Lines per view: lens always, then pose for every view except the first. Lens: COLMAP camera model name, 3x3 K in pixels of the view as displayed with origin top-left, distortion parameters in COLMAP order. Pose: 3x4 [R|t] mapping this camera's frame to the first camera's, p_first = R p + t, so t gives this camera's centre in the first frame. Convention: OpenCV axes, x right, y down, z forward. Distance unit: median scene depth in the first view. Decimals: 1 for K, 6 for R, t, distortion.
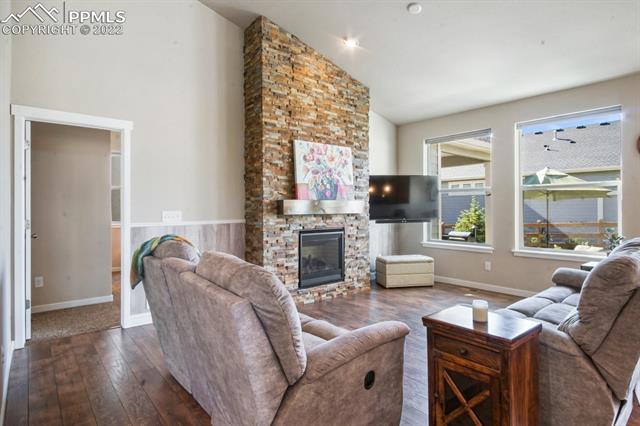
lens RADIAL K [[350.9, 0, 322.2], [0, 350.9, 209.0], [0, 0, 1]] dist [-0.015600, 0.001033]
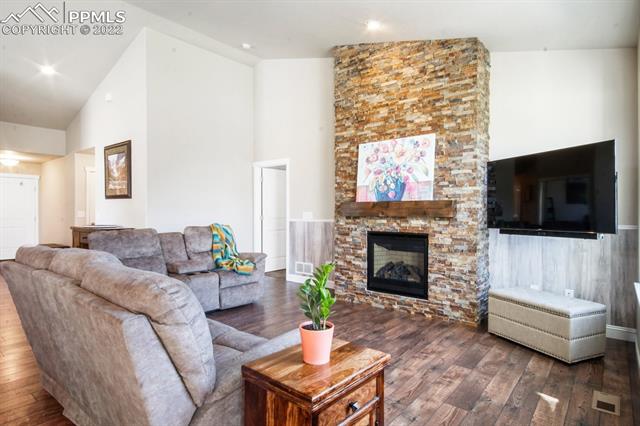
lens RADIAL K [[350.9, 0, 322.8], [0, 350.9, 215.0], [0, 0, 1]] dist [-0.015600, 0.001033]
pose [[0.183573, 0.016109, -0.982874, 0.872144], [-0.003122, 0.999870, 0.015805, -0.003477], [0.983001, 0.000167, 0.183600, 0.657762]]
